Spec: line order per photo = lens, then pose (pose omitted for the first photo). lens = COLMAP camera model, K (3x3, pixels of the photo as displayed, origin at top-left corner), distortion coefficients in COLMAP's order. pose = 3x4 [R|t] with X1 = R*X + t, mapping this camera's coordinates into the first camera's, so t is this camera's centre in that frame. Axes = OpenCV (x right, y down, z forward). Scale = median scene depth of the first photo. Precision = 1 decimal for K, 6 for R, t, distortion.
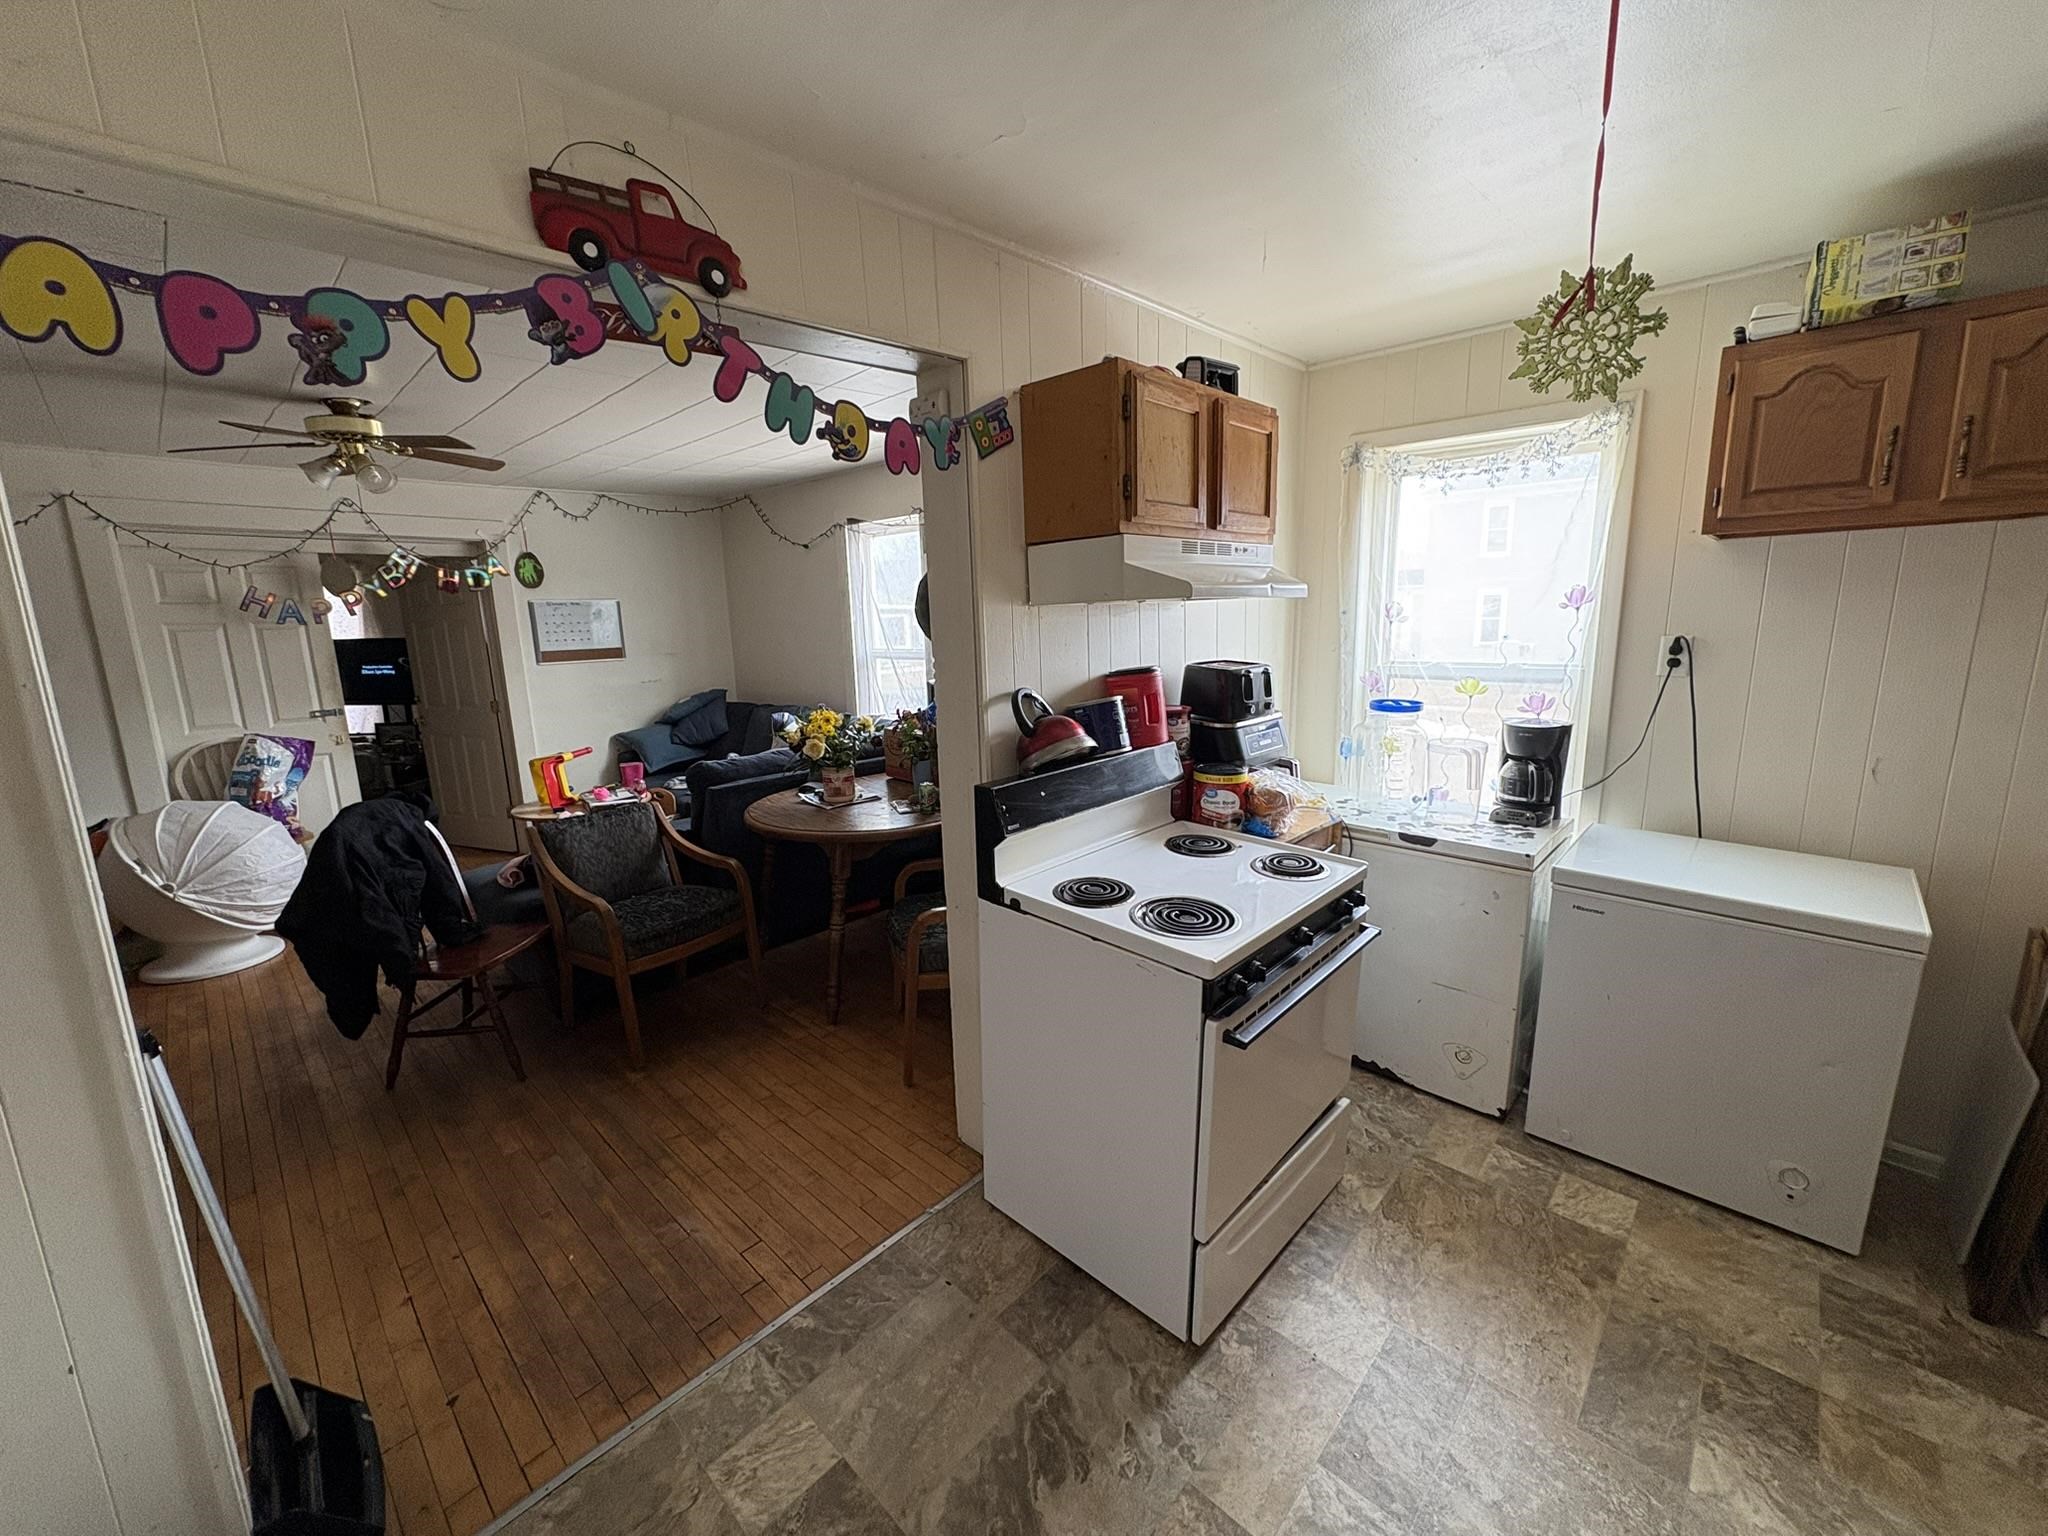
lens RADIAL K [[808.9, 0, 1024.0], [0, 808.9, 768.0], [0, 0, 1]] dist [-0.000691, -0.000066]
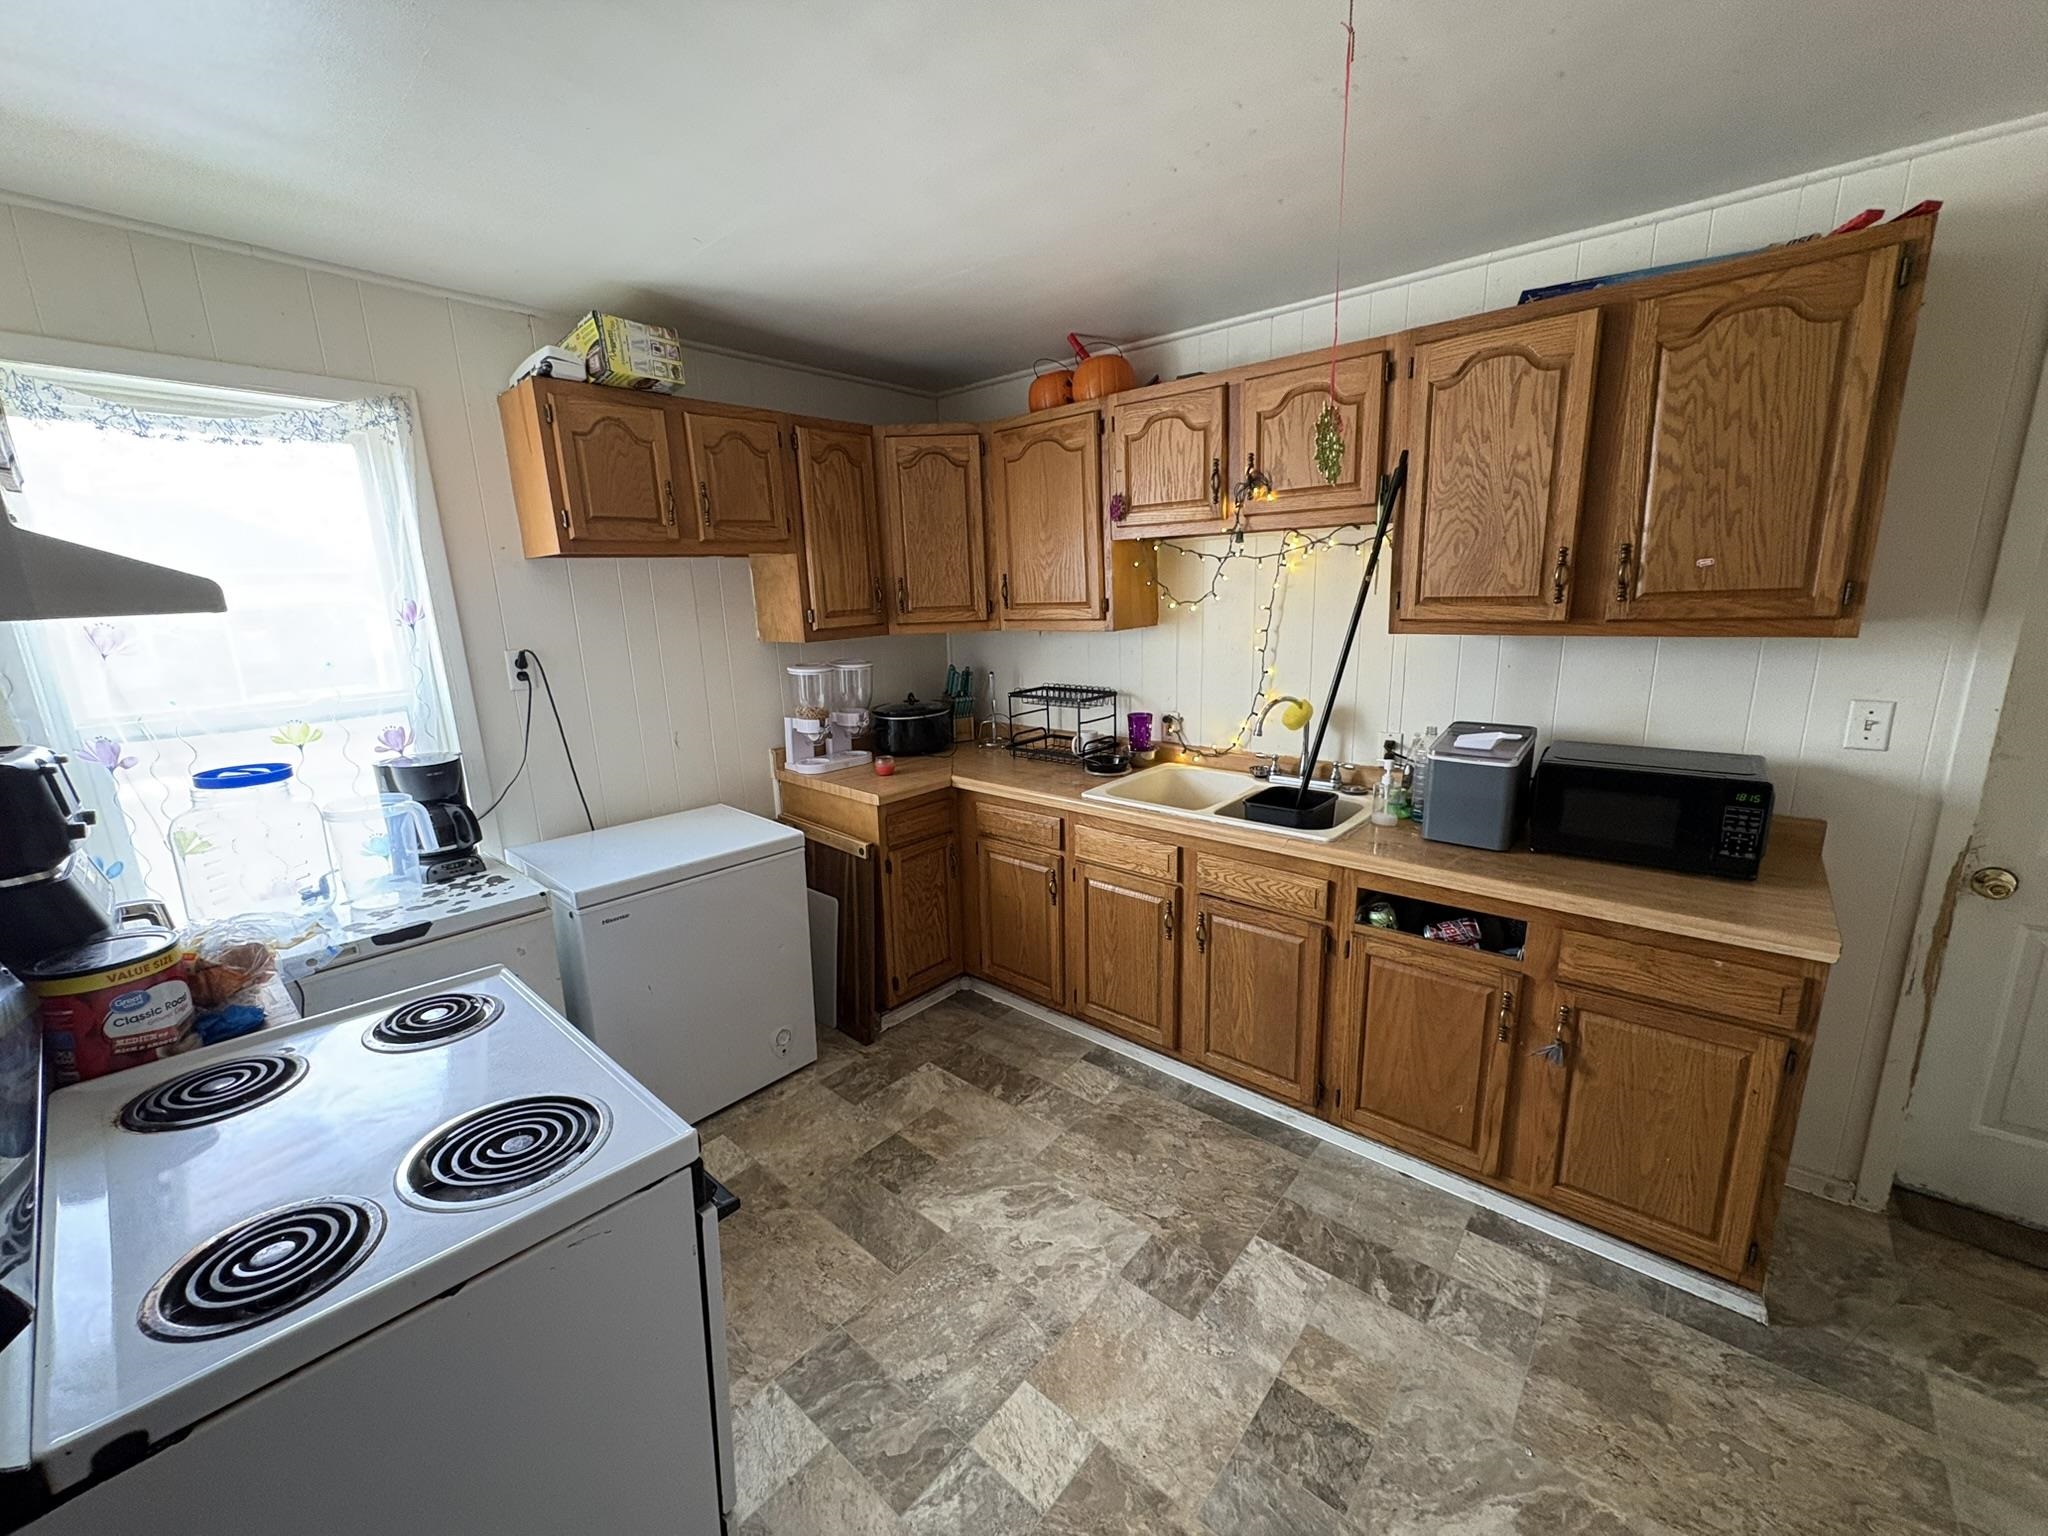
lens RADIAL K [[808.9, 0, 1024.0], [0, 808.9, 768.0], [0, 0, 1]] dist [-0.000691, -0.000066]
pose [[-0.048186, -0.190900, 0.980426, -0.216877], [0.216992, 0.956123, 0.196832, -0.071779], [-0.974983, 0.222230, -0.004648, 0.359054]]
